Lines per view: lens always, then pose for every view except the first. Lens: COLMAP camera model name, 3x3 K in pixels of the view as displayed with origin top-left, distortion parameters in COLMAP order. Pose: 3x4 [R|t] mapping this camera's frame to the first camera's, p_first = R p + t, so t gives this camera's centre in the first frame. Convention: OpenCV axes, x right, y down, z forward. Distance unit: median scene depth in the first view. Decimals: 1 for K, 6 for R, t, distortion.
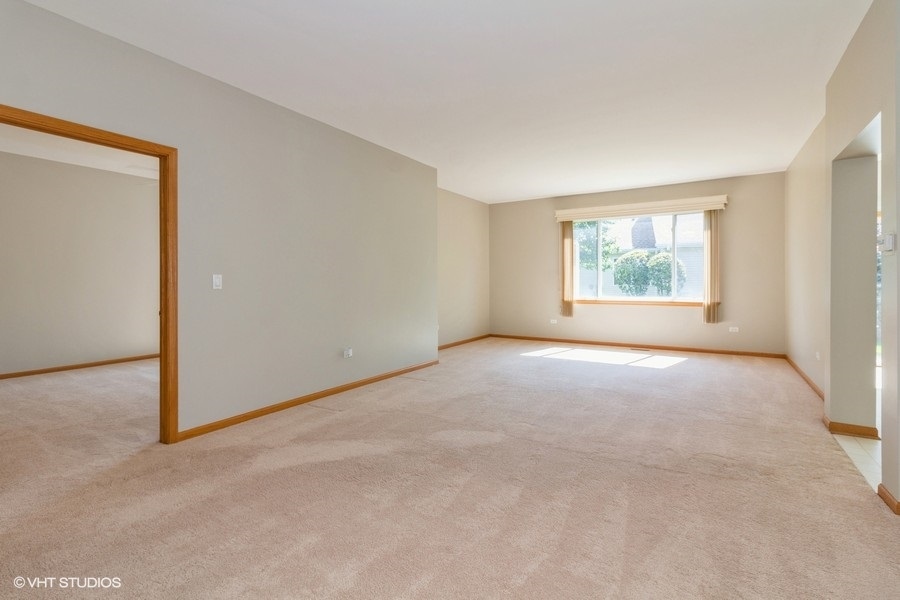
lens RADIAL K [[432.1, 0, 441.3], [0, 432.1, 284.0], [0, 0, 1]] dist [0.005343, -0.000888]
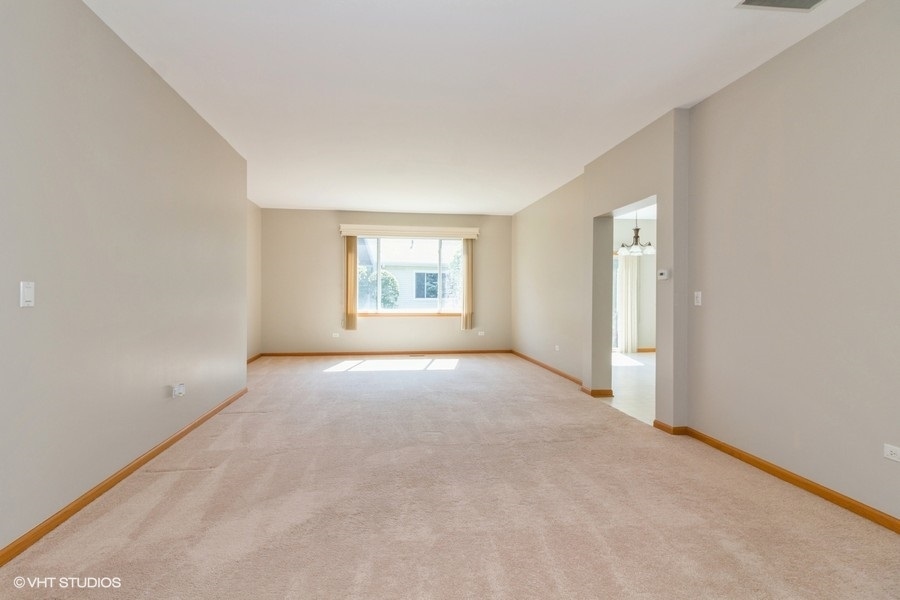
lens RADIAL K [[432.1, 0, 449.5], [0, 432.1, 297.6], [0, 0, 1]] dist [0.005343, -0.000888]
pose [[0.758322, 0.002669, 0.651875, -0.231691], [-0.003699, 0.999993, 0.000208, -0.001199], [-0.651870, -0.002569, 0.758327, 0.091685]]
